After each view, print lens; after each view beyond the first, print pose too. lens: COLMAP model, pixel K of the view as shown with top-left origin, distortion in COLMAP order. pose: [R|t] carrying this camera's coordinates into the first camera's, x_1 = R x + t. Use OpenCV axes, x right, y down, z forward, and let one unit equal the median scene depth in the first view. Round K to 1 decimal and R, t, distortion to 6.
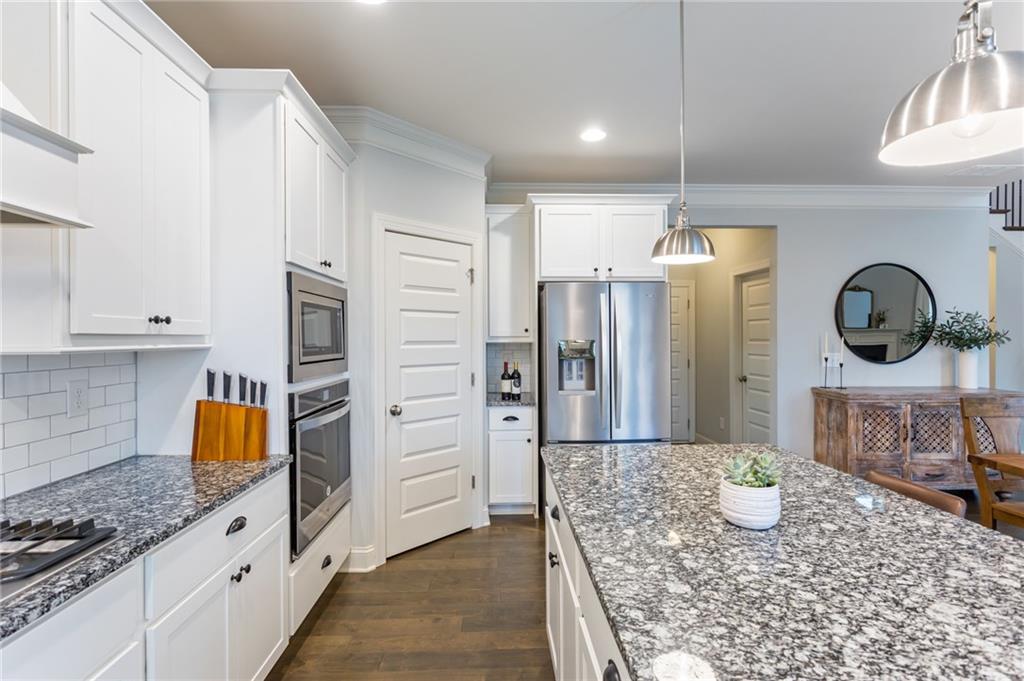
lens RADIAL K [[492.2, 0, 514.2], [0, 492.2, 335.2], [0, 0, 1]] dist [0.004774, 0.001047]
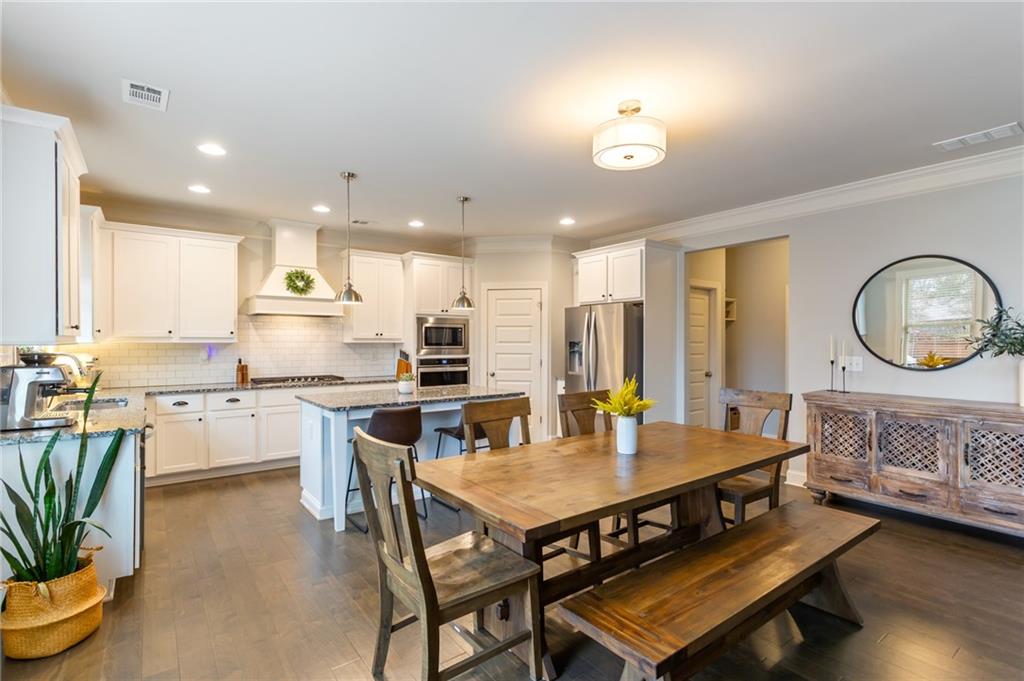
lens RADIAL K [[492.2, 0, 510.4], [0, 492.2, 343.4], [0, 0, 1]] dist [0.004774, 0.001047]
pose [[0.563016, 0.005875, -0.826425, 1.184897], [0.000833, 0.999970, 0.007677, 0.002925], [0.826445, -0.005011, 0.562995, -0.101860]]
